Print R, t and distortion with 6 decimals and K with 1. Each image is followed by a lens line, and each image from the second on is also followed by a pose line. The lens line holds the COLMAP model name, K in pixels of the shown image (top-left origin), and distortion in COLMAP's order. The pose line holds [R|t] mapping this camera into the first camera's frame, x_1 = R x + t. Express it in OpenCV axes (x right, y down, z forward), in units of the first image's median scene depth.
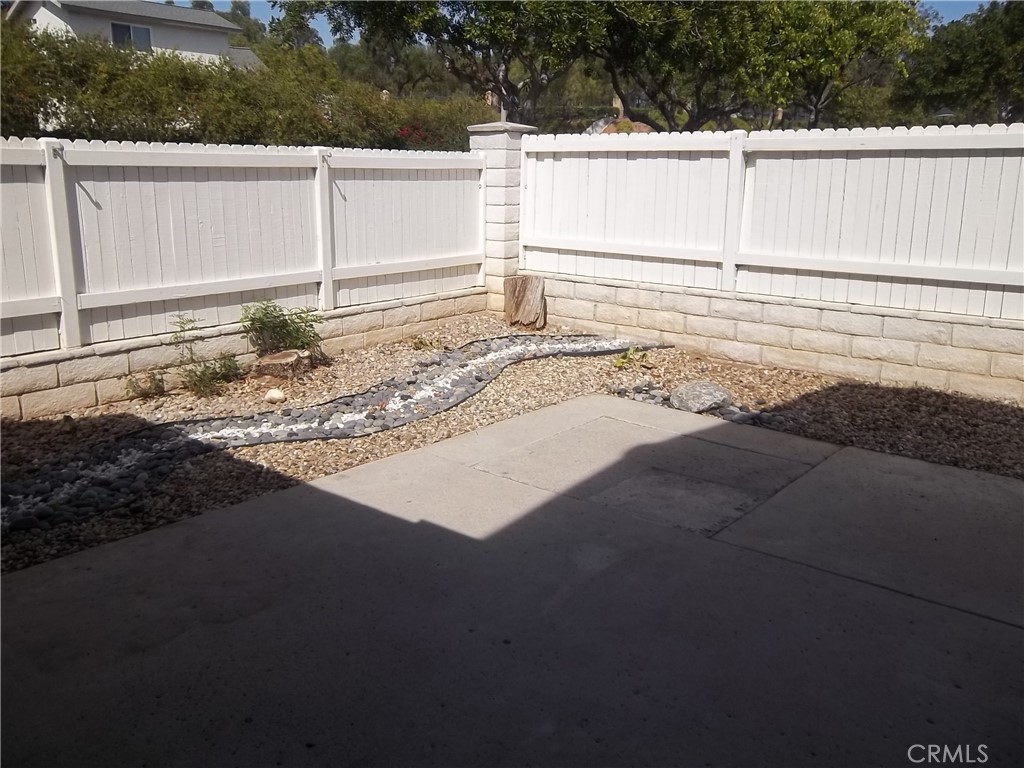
lens RADIAL K [[861.1, 0, 509.8], [0, 861.1, 383.0], [0, 0, 1]] dist [0.018823, 0.005201]
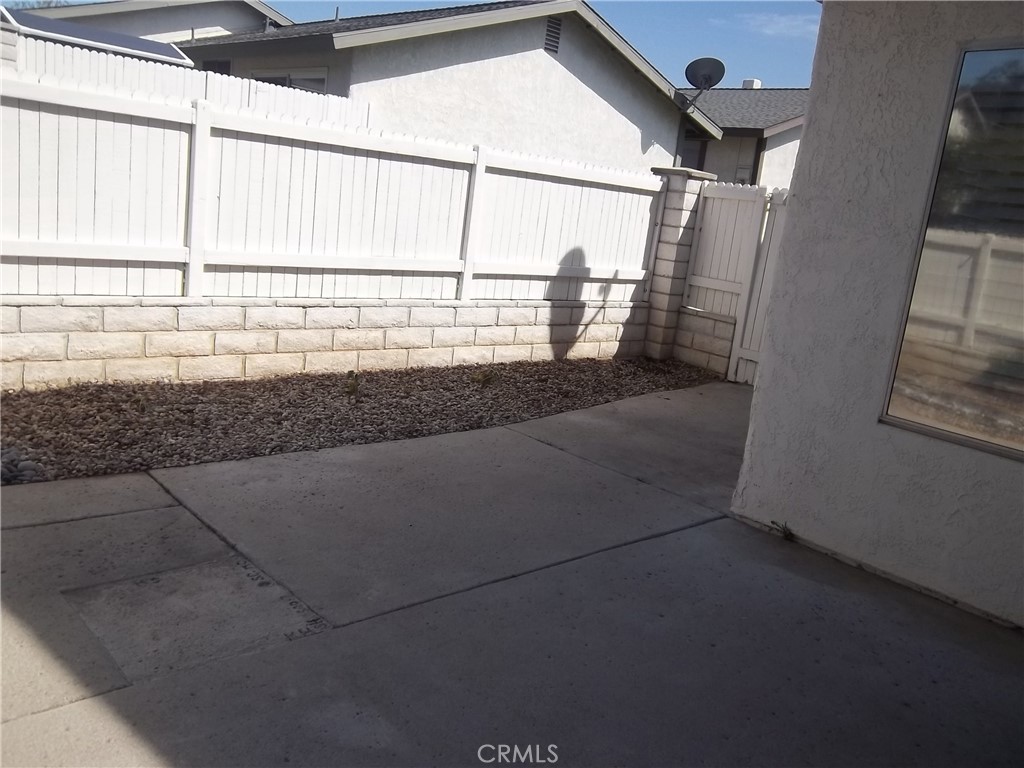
lens RADIAL K [[861.1, 0, 509.7], [0, 861.1, 381.2], [0, 0, 1]] dist [0.018823, 0.005201]
pose [[0.174036, -0.201849, 0.963830, -0.324955], [0.121524, 0.975688, 0.182389, -0.117637], [-0.977212, 0.085387, 0.194334, 0.471072]]
